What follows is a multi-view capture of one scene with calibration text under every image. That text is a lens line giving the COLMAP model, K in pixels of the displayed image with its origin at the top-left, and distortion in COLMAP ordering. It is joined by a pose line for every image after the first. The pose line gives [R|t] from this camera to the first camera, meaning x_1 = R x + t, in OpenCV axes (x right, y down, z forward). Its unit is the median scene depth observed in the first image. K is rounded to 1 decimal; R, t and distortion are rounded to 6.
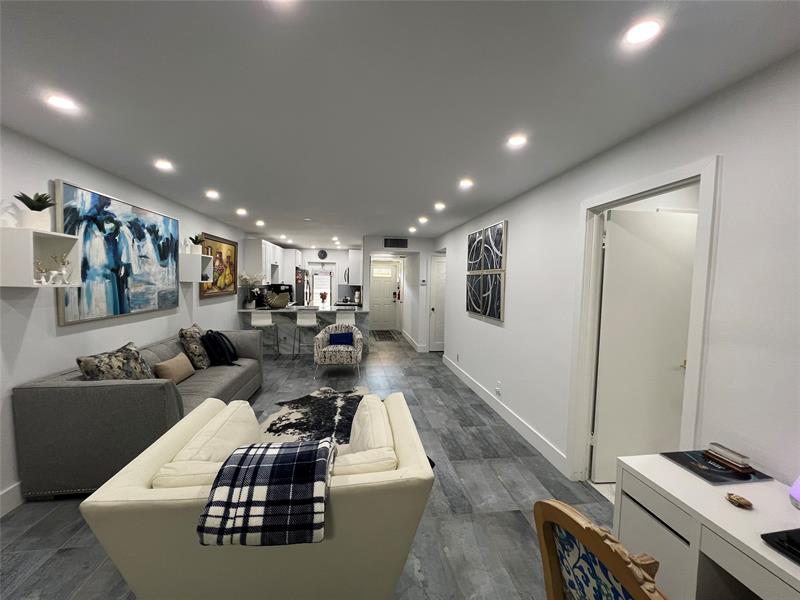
lens RADIAL K [[320.3, 0, 400.0], [0, 320.3, 299.9], [0, 0, 1]] dist [-0.004991, 0.000433]
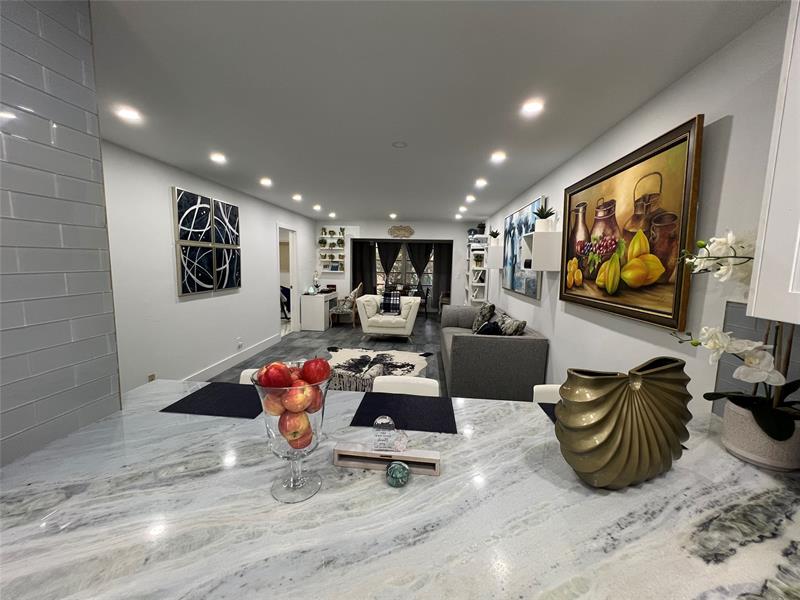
lens RADIAL K [[320.3, 0, 399.2], [0, 320.3, 299.7], [0, 0, 1]] dist [-0.004991, 0.000433]
pose [[-0.973940, -0.068457, 0.216227, -0.521870], [-0.029669, 0.983624, 0.177774, -0.119409], [-0.224856, 0.166726, -0.960022, 1.923918]]
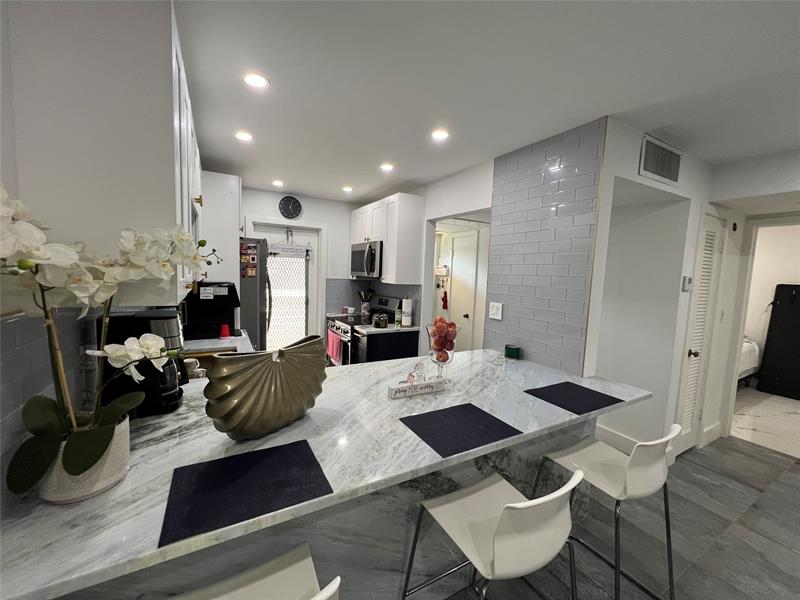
lens RADIAL K [[320.3, 0, 398.8], [0, 320.3, 301.9], [0, 0, 1]] dist [-0.004991, 0.000433]
pose [[0.930786, -0.018786, 0.365081, -0.640079], [0.002026, 0.998928, 0.046238, -0.090035], [-0.365559, -0.042298, 0.929827, 1.344616]]
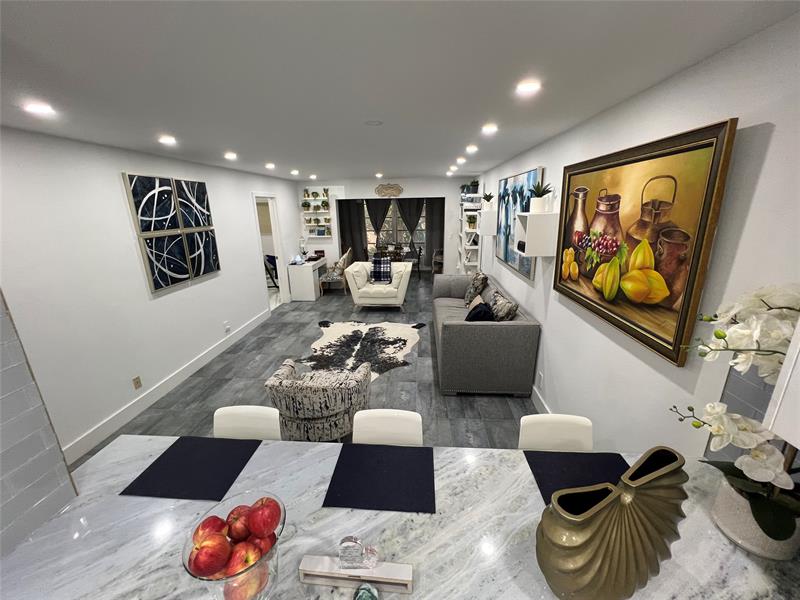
lens RADIAL K [[320.3, 0, 399.3], [0, 320.3, 299.7], [0, 0, 1]] dist [-0.004991, 0.000433]
pose [[-0.979108, -0.061020, 0.193970, -0.530222], [0.009089, 0.939825, 0.341537, -0.214874], [-0.203139, 0.336164, -0.919635, 1.851459]]
